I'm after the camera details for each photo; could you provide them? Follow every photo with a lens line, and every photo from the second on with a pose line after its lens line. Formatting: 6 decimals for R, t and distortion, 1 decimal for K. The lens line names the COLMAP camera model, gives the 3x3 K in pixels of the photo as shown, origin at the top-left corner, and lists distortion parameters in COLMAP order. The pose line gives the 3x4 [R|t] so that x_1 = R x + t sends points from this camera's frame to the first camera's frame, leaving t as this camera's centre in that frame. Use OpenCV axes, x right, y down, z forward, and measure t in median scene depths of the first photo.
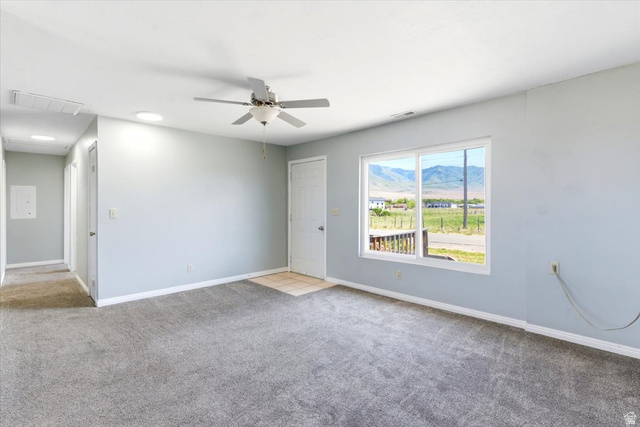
lens RADIAL K [[309.7, 0, 316.1], [0, 309.7, 207.8], [0, 0, 1]] dist [-0.000604, 0.002444]
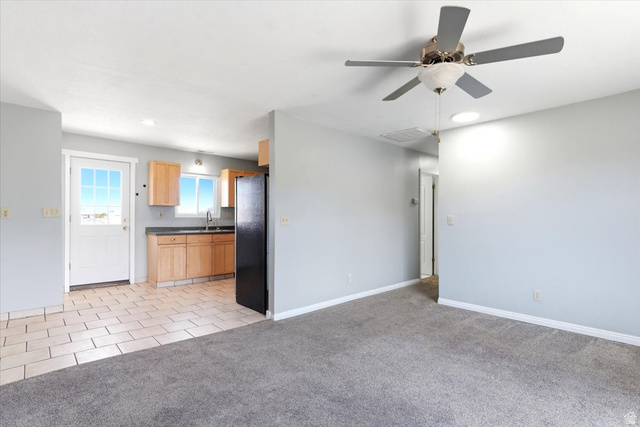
lens RADIAL K [[309.7, 0, 319.3], [0, 309.7, 217.8], [0, 0, 1]] dist [-0.000604, 0.002444]
pose [[-0.008917, 0.005605, -0.999945, 0.427076], [-0.003652, 0.999977, 0.005637, 0.007411], [0.999954, 0.003702, -0.008897, 0.603186]]
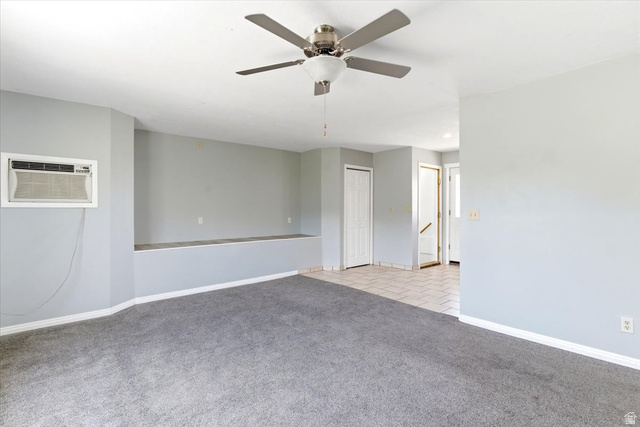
lens RADIAL K [[309.7, 0, 321.3], [0, 309.7, 209.8], [0, 0, 1]] dist [-0.000604, 0.002444]
pose [[-0.999418, 0.005607, 0.033656, -0.149436], [0.005584, 0.999984, -0.000767, 0.005403], [-0.033659, -0.000579, -0.999433, 1.371293]]
